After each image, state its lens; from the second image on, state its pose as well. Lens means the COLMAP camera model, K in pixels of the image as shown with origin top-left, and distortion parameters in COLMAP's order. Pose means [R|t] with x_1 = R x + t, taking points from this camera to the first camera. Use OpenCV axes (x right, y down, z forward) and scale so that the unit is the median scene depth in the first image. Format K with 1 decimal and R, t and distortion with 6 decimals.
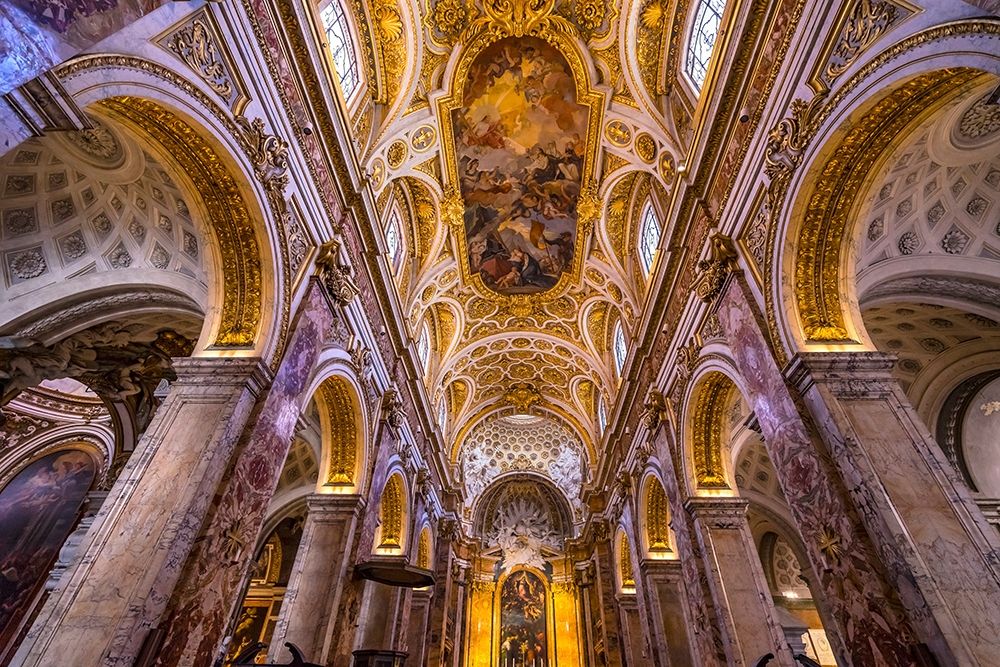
lens RADIAL K [[446.8, 0, 503.6], [0, 446.8, 345.2], [0, 0, 1]] dist [0.004816, 0.001312]
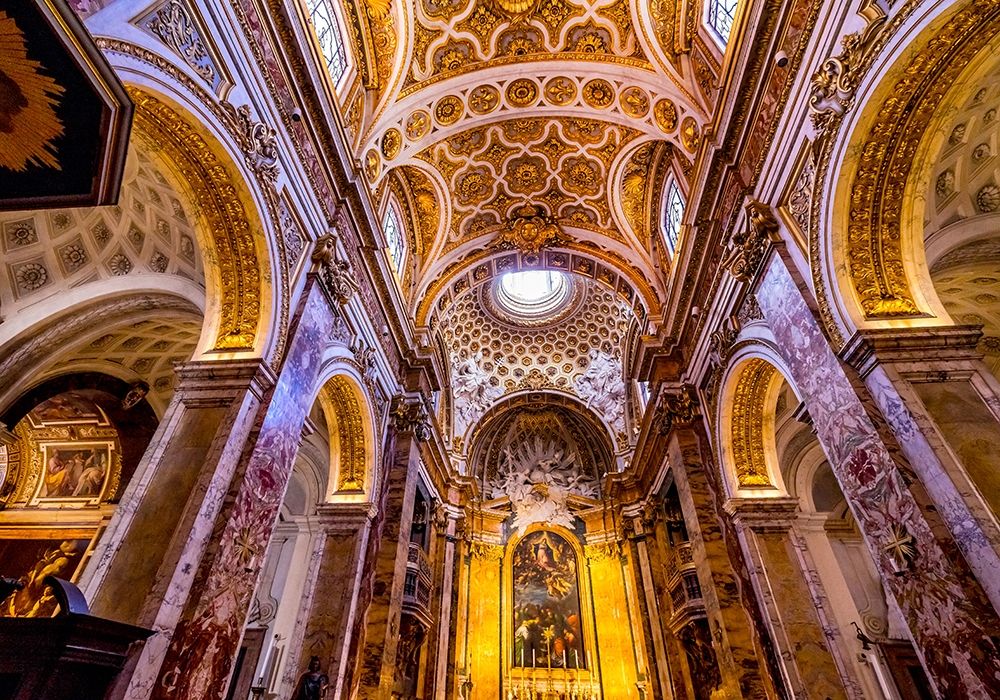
lens RADIAL K [[477.6, 0, 478.6], [0, 477.6, 352.4], [0, 0, 1]] dist [0.007780, 0.000234]
pose [[0.996274, -0.039360, -0.076737, 0.023556], [0.040920, 0.998984, 0.018872, 0.416535], [0.075917, -0.021942, 0.996873, 0.504653]]
